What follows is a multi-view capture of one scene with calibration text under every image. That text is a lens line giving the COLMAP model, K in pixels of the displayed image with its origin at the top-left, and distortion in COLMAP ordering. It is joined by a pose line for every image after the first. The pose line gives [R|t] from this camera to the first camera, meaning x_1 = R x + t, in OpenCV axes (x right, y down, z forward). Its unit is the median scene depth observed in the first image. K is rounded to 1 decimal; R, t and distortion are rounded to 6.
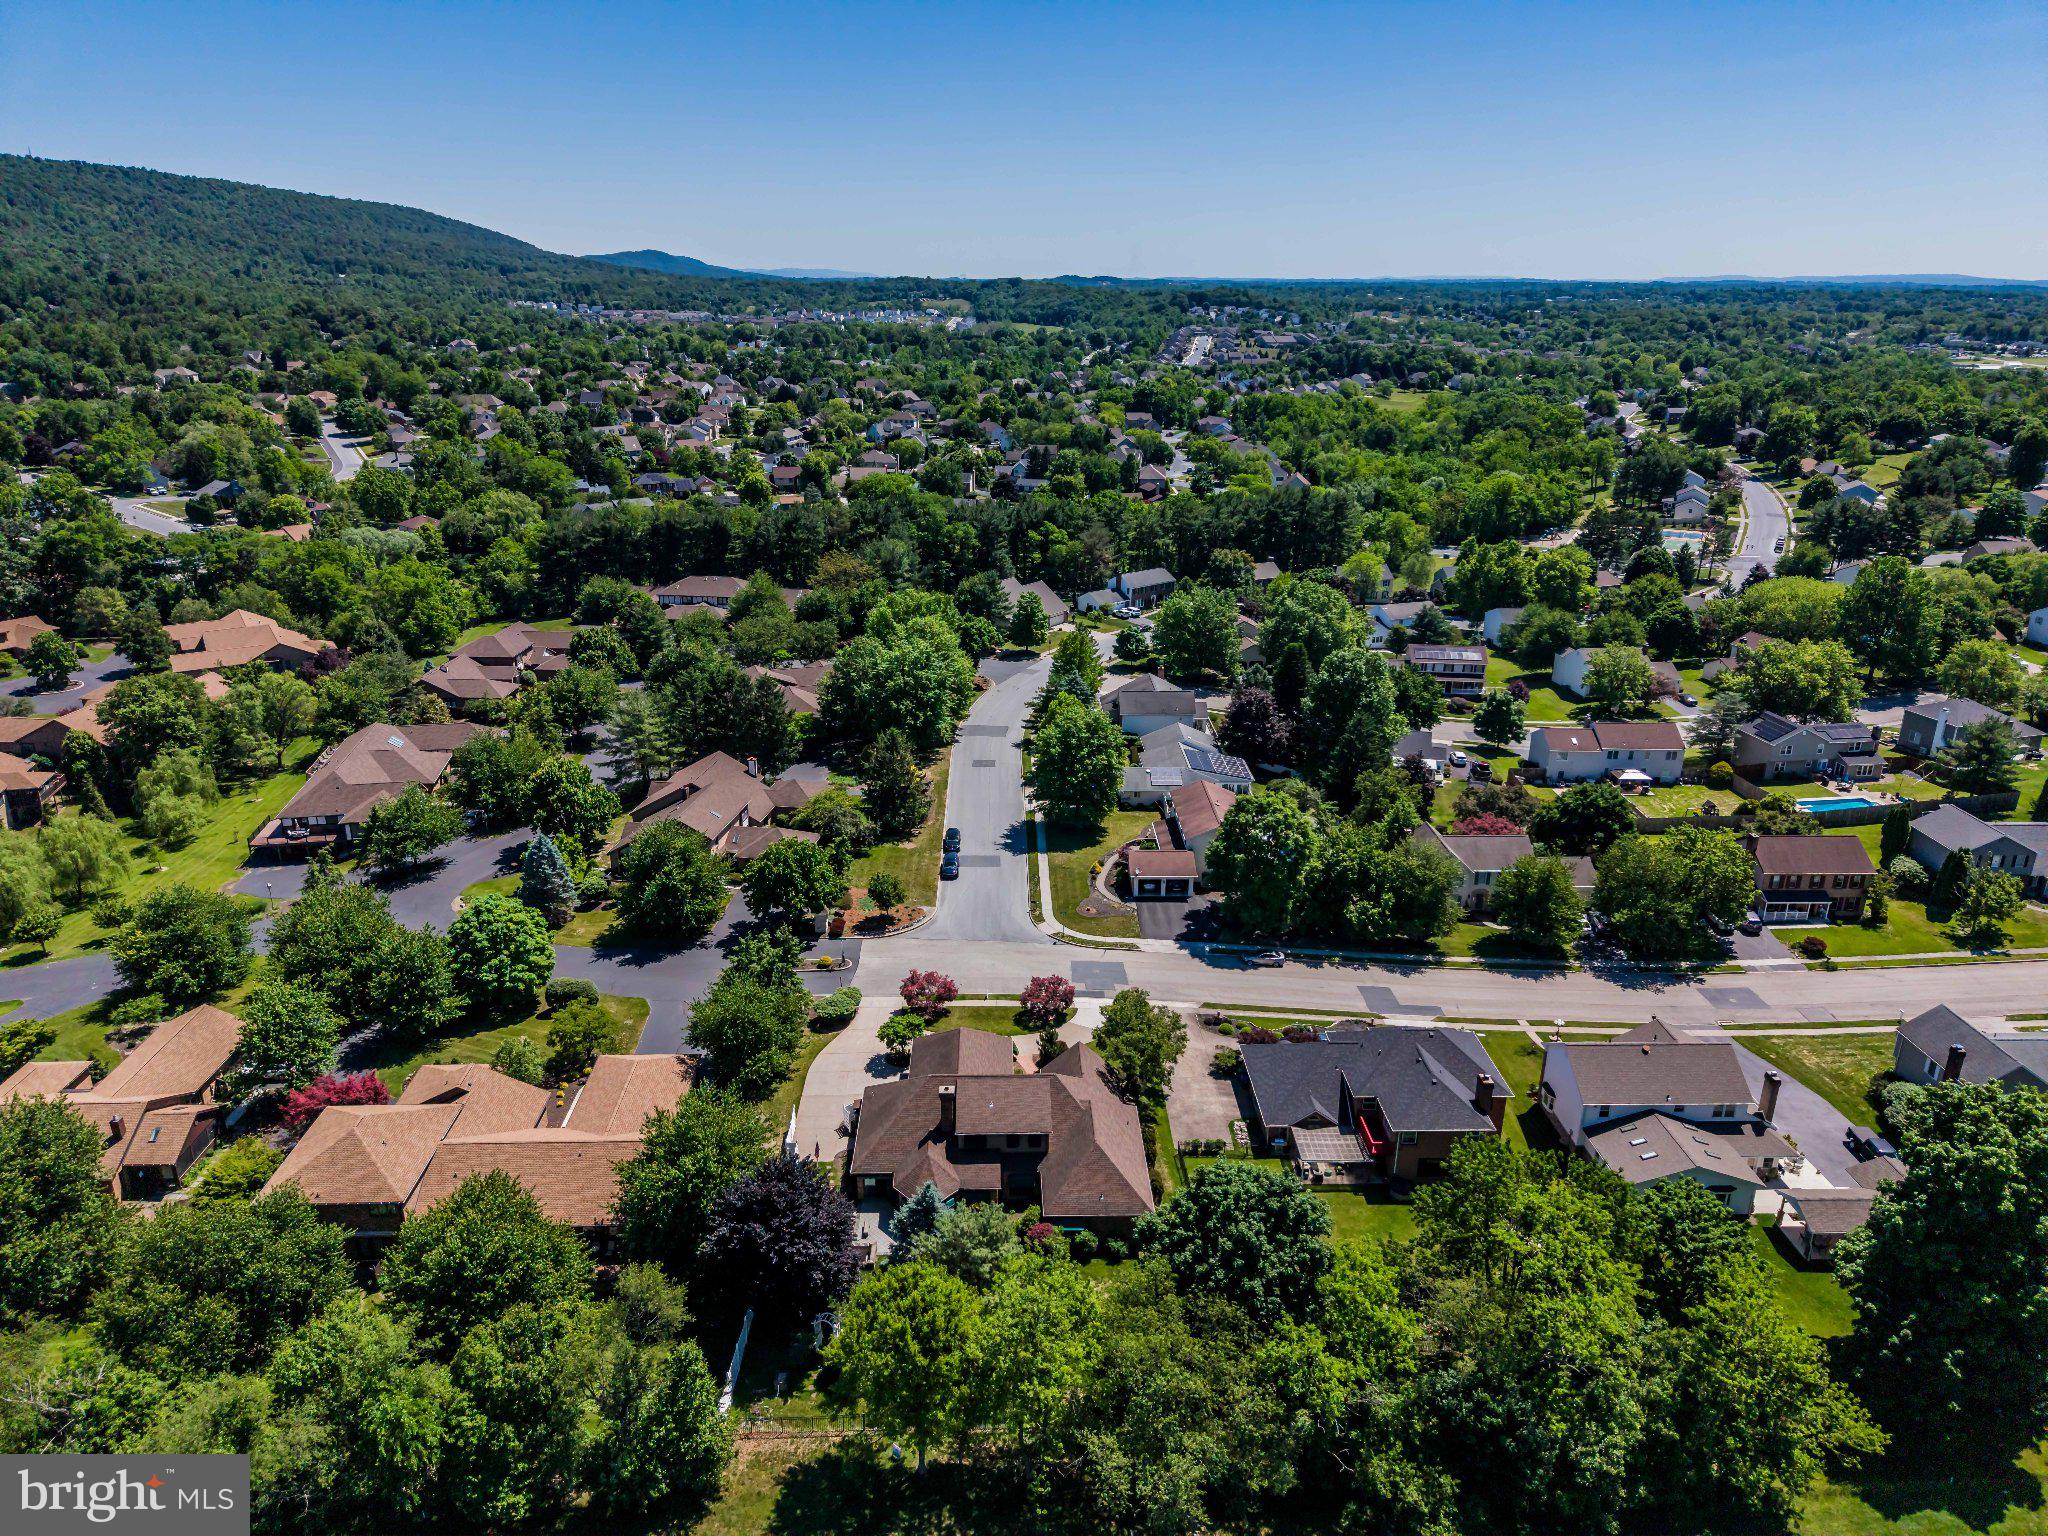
lens RADIAL K [[1372.5, 0, 1018.9], [0, 1372.5, 766.2], [0, 0, 1]] dist [0.031156, -0.038084]
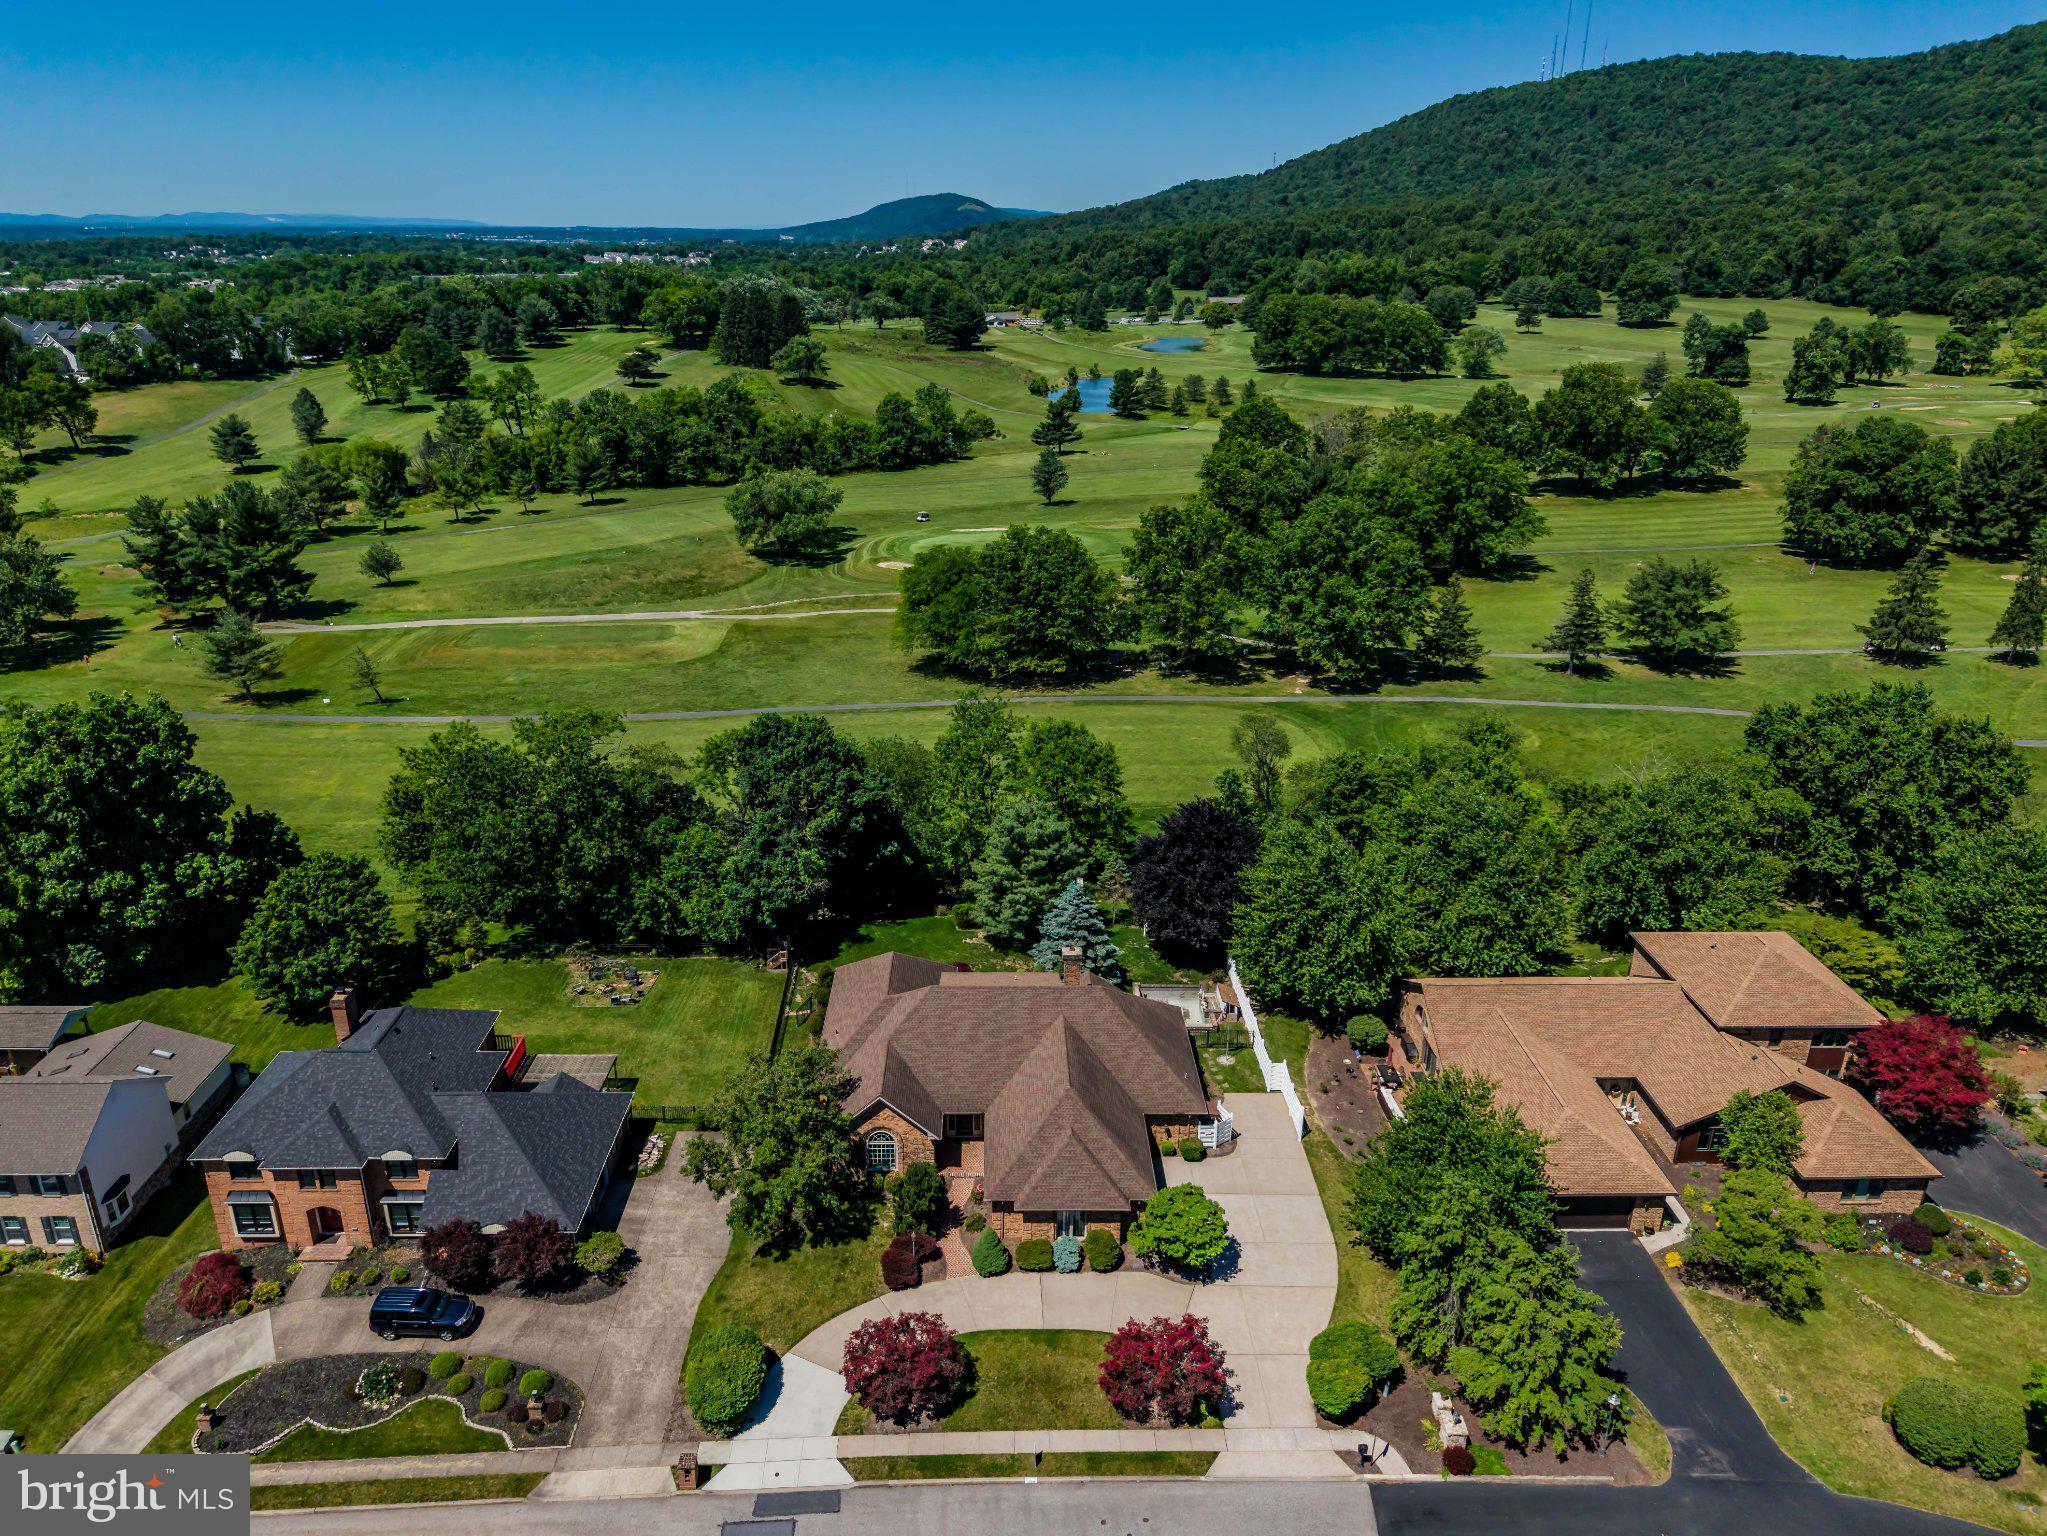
lens RADIAL K [[1424.5, 0, 1011.7], [0, 1424.5, 779.2], [0, 0, 1]] dist [0.025469, -0.028849]
pose [[-0.999942, -0.010793, -0.000155, -0.010471], [-0.008309, 0.760490, 0.649296, -0.229854], [-0.006890, 0.649260, -0.760535, 0.962748]]
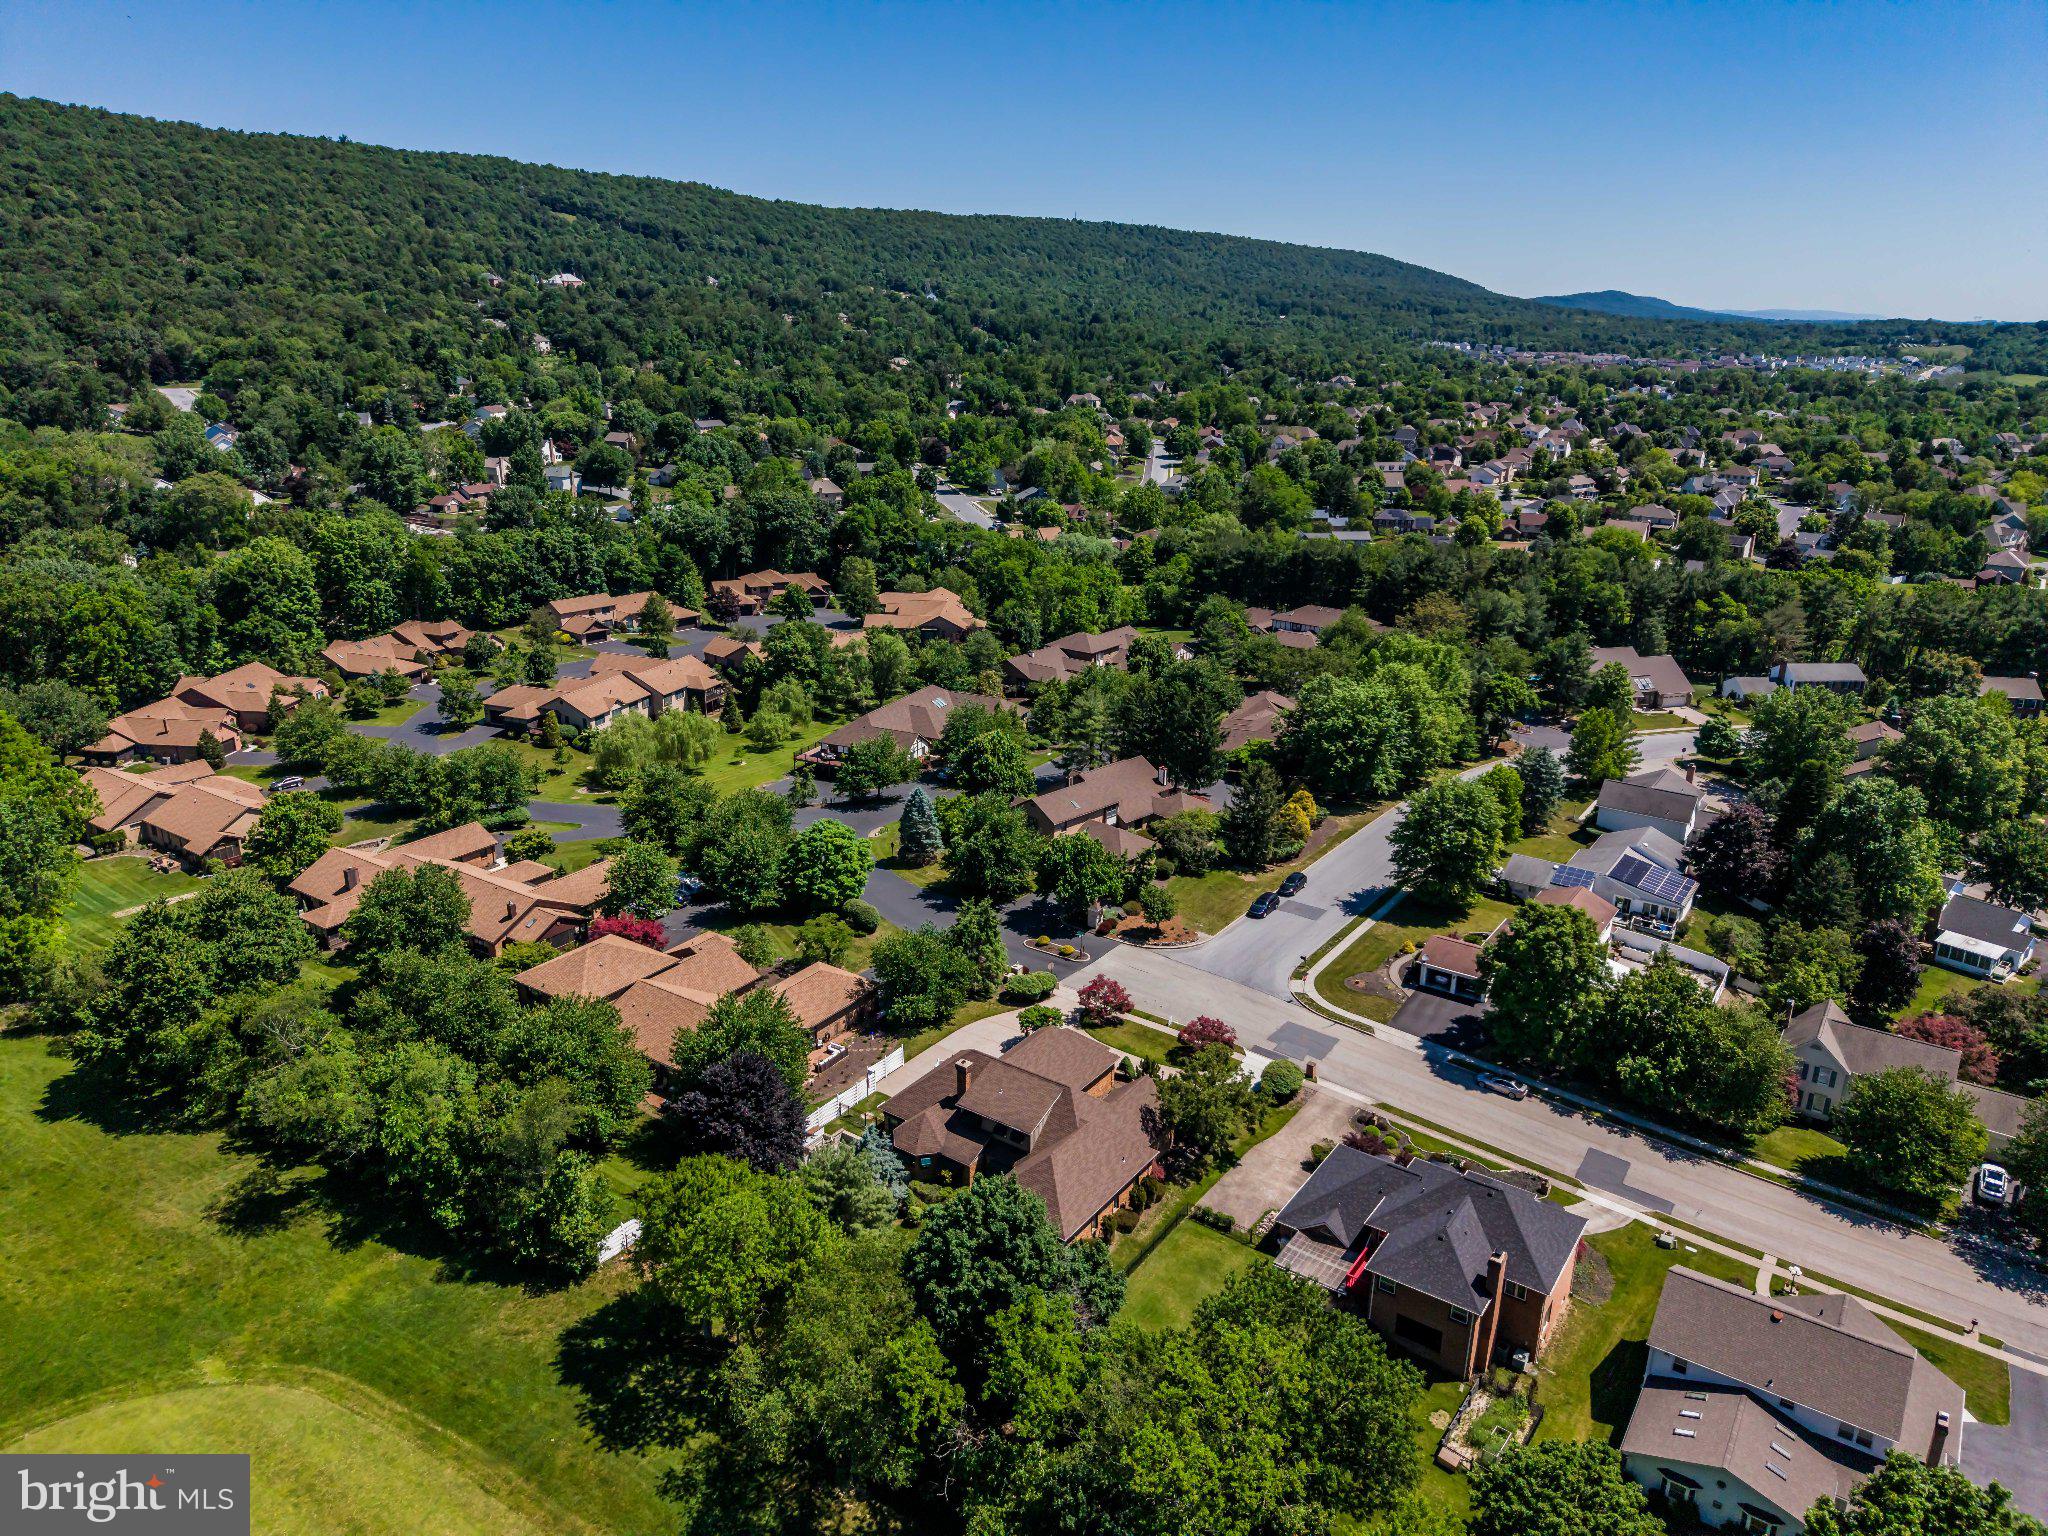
lens RADIAL K [[1372.5, 0, 1018.9], [0, 1372.5, 766.2], [0, 0, 1]] dist [0.031156, -0.038084]
pose [[0.803797, 0.187548, -0.564568, 0.337946], [-0.202708, 0.978560, 0.036473, -0.024768], [0.559304, 0.085126, 0.824581, 0.074278]]
